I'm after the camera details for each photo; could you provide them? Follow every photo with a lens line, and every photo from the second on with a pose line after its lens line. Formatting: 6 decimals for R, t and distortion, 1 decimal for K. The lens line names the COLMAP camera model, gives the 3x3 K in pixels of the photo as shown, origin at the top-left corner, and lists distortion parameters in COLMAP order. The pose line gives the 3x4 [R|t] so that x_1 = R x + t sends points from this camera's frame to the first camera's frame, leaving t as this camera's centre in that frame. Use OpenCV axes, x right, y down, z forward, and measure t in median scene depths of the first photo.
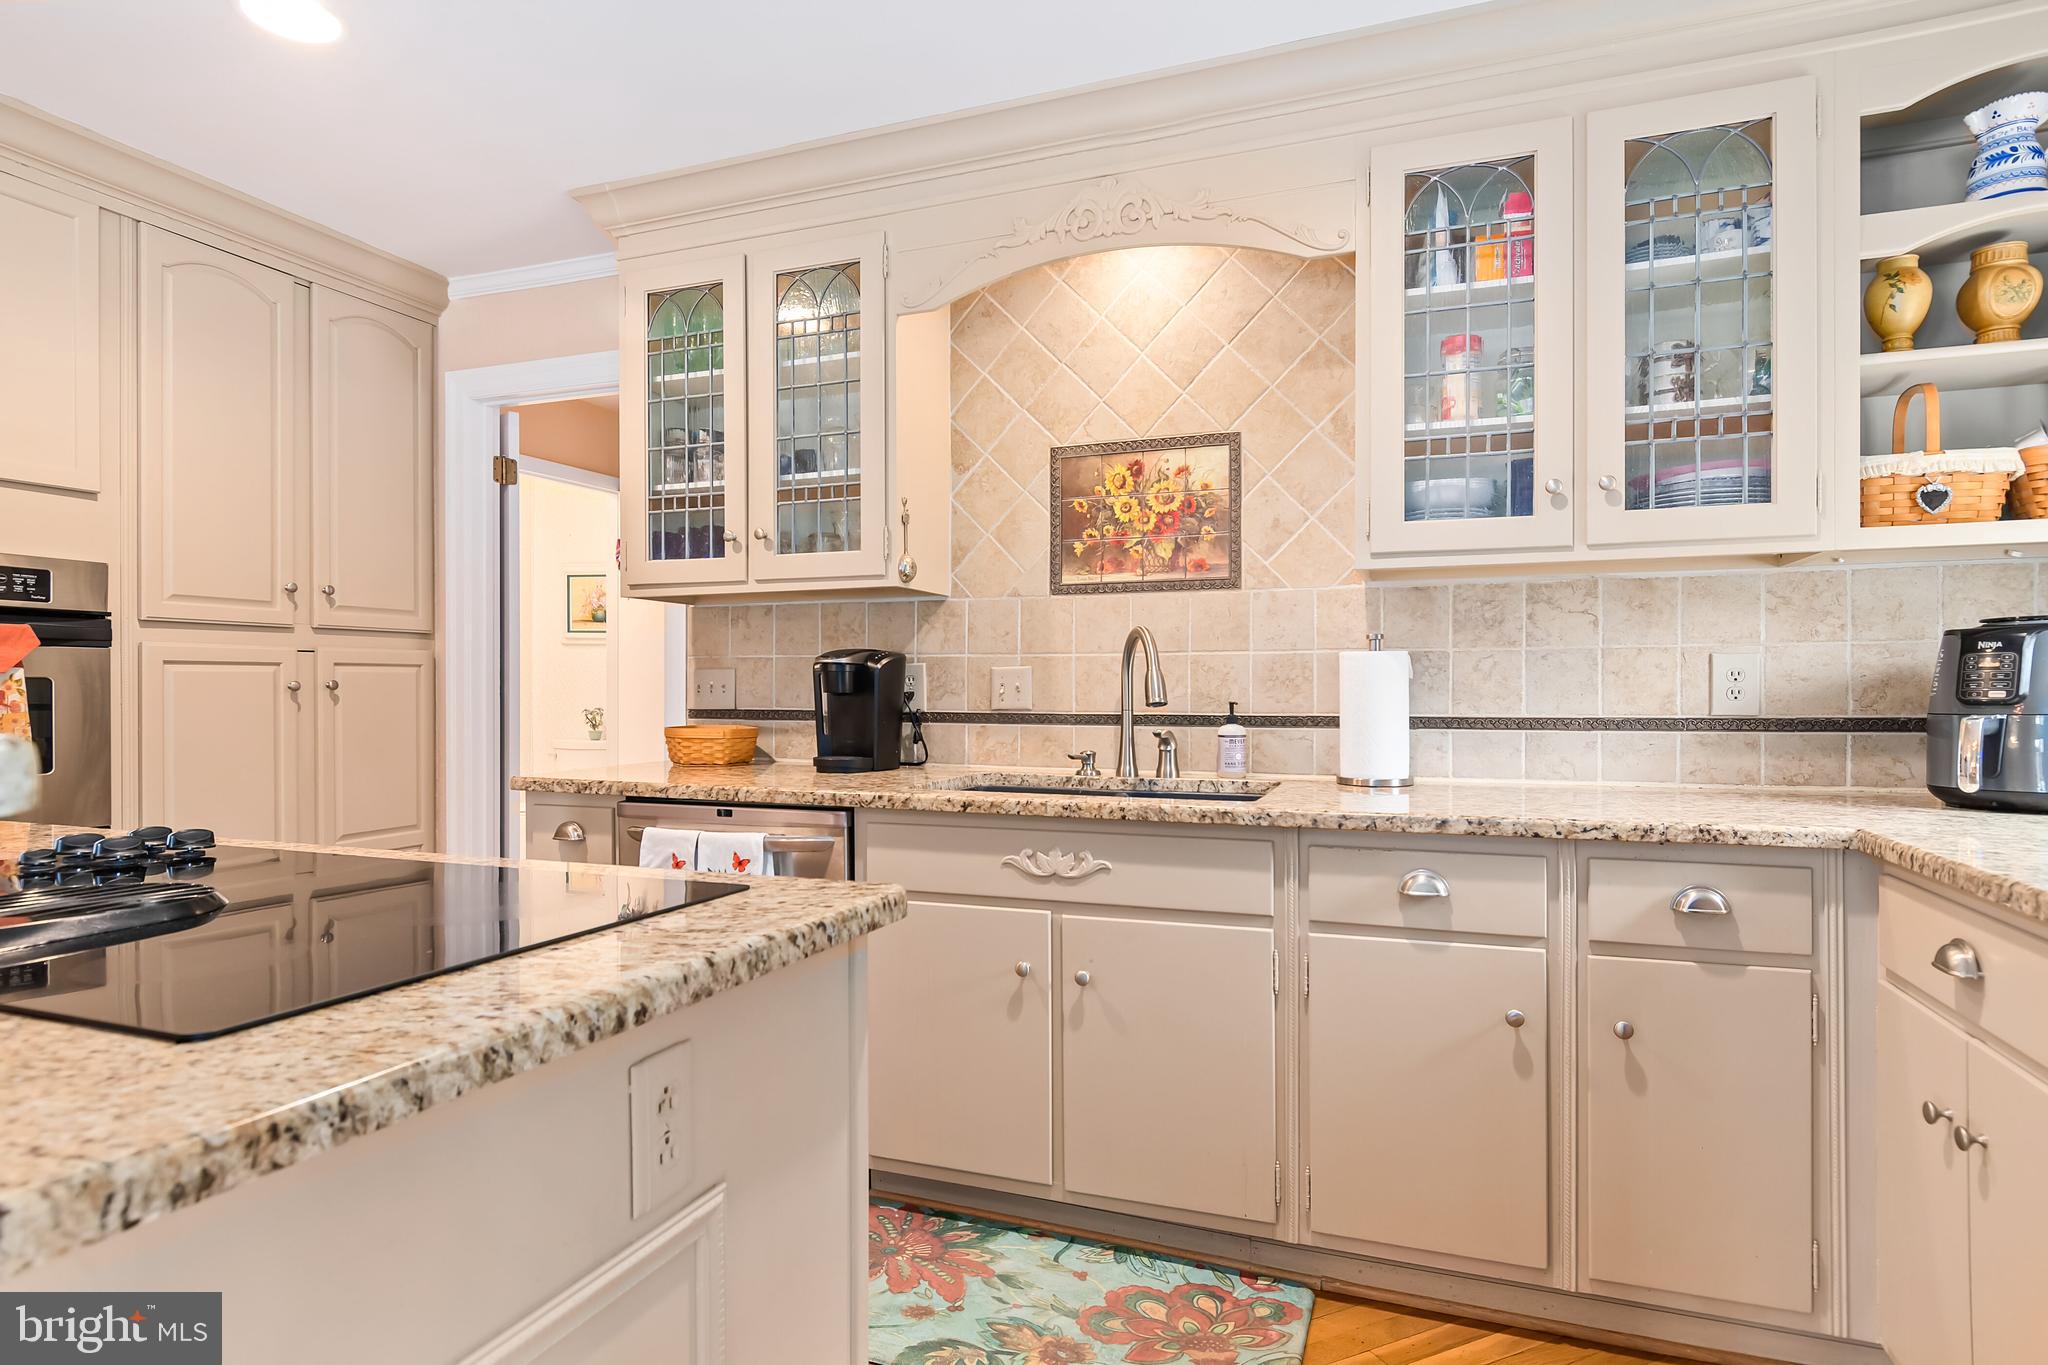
lens RADIAL K [[1099.8, 0, 1027.0], [0, 1099.8, 695.9], [0, 0, 1]] dist [0.003354, 0.001341]
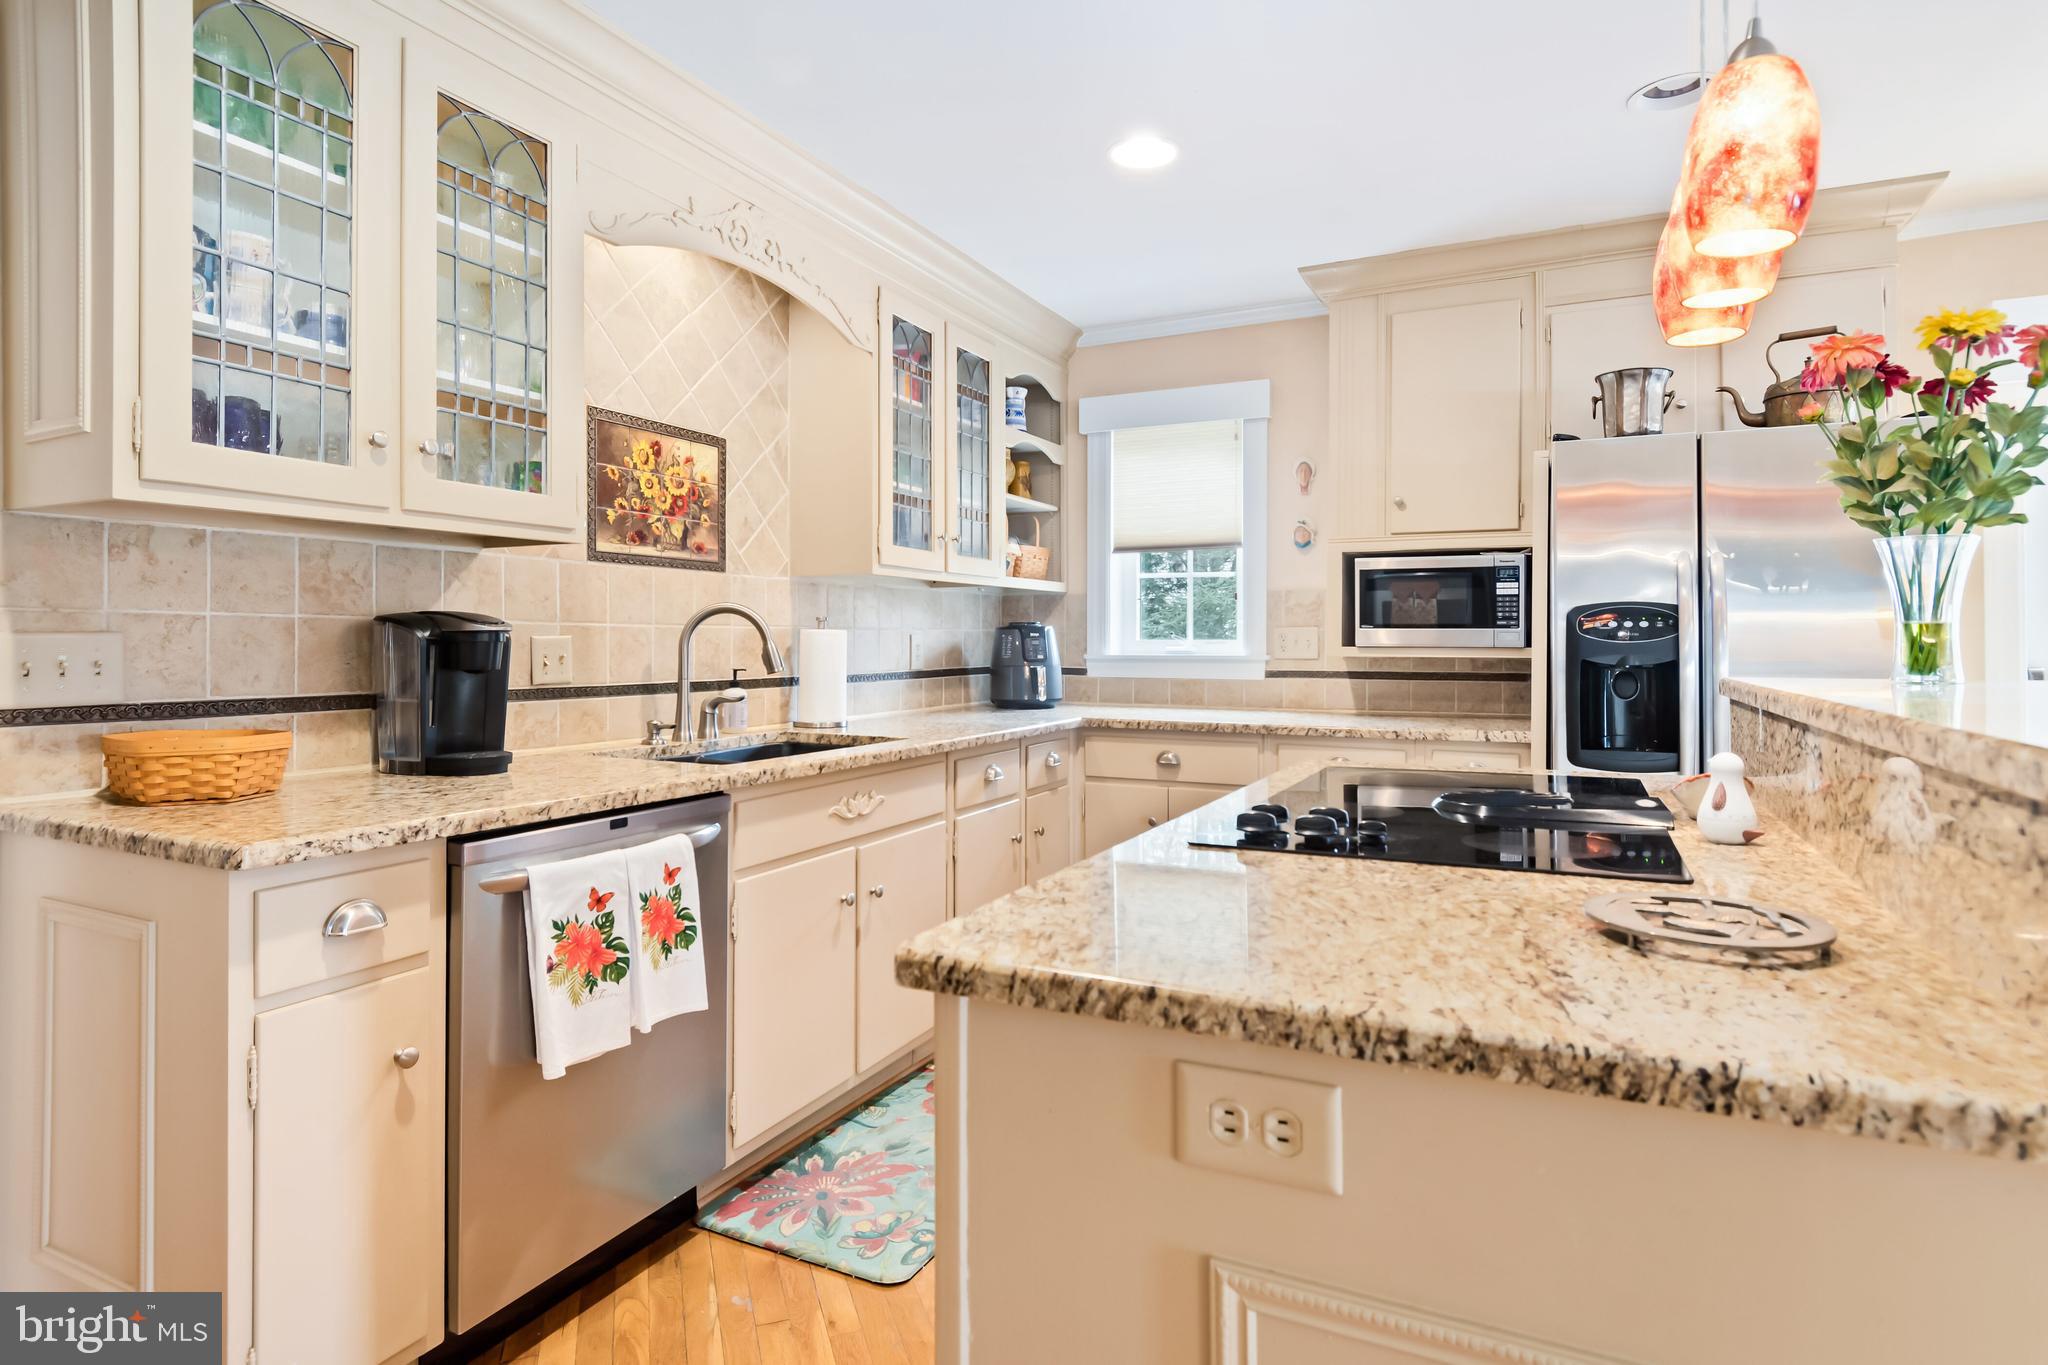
lens RADIAL K [[1099.8, 0, 1035.1], [0, 1099.8, 629.4], [0, 0, 1]] dist [0.003354, 0.001341]
pose [[0.085975, 0.011546, 0.996230, -0.930208], [0.003282, 0.999924, -0.011872, -0.020987], [-0.996292, 0.004290, 0.085930, 0.560154]]
